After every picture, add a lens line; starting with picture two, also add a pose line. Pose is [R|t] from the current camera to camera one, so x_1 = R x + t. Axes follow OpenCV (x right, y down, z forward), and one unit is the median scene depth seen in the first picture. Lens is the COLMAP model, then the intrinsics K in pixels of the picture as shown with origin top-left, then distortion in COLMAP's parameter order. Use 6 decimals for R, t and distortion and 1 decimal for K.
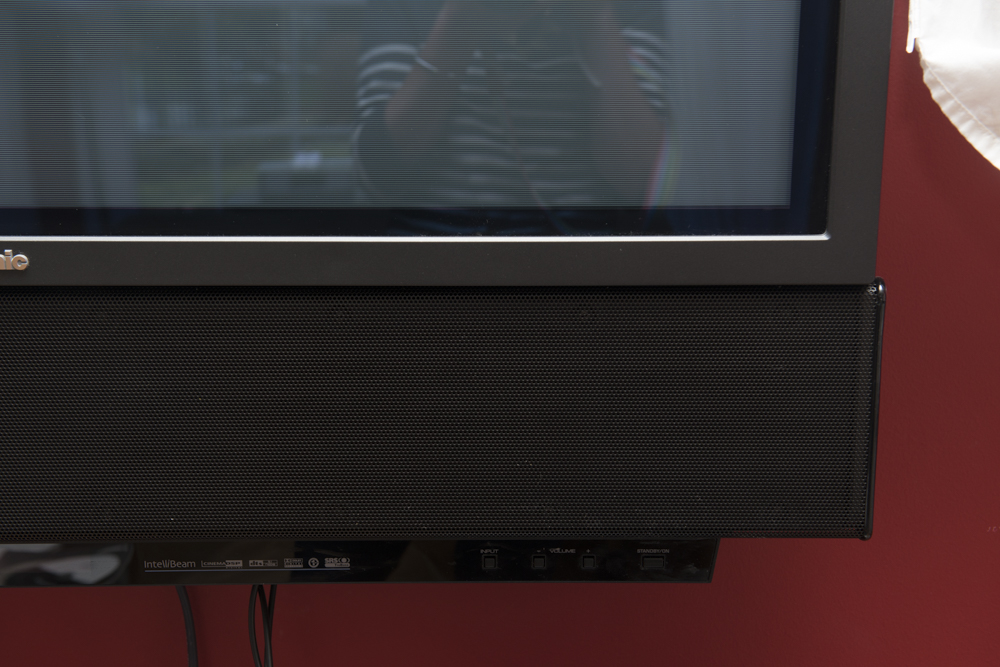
lens RADIAL K [[1595.9, 0, 496.2], [0, 1595.9, 374.6], [0, 0, 1]] dist [0.128109, 0.031423]
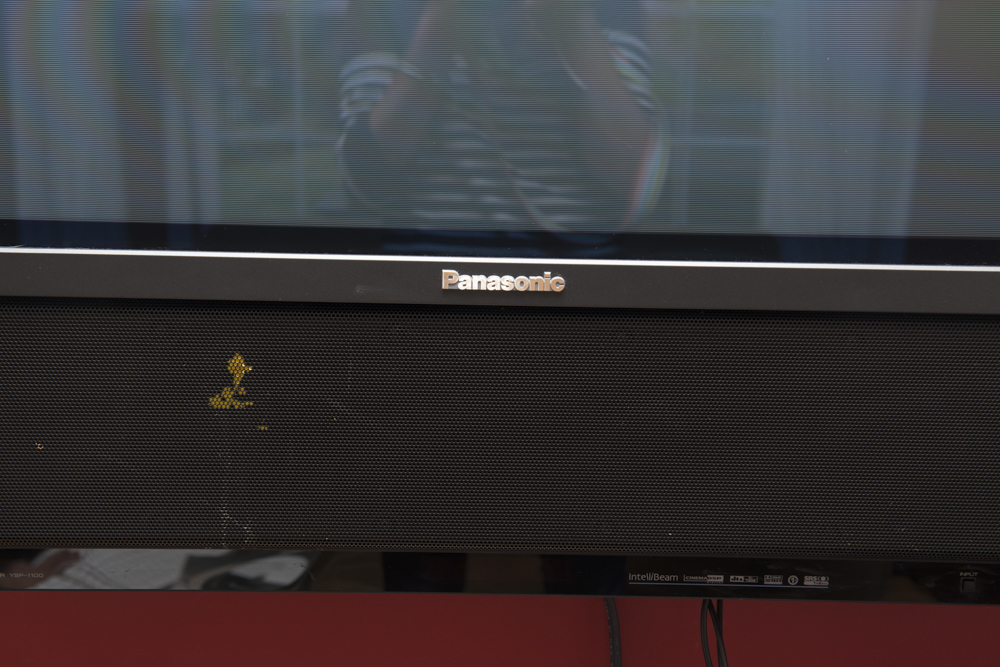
lens RADIAL K [[1595.9, 0, 496.2], [0, 1595.9, 374.6], [0, 0, 1]] dist [0.128109, 0.031423]
pose [[0.999768, 0.021524, 0.000781, -0.307677], [-0.021518, 0.999740, -0.007598, -0.002215], [-0.000944, 0.007579, 0.999971, -0.029453]]
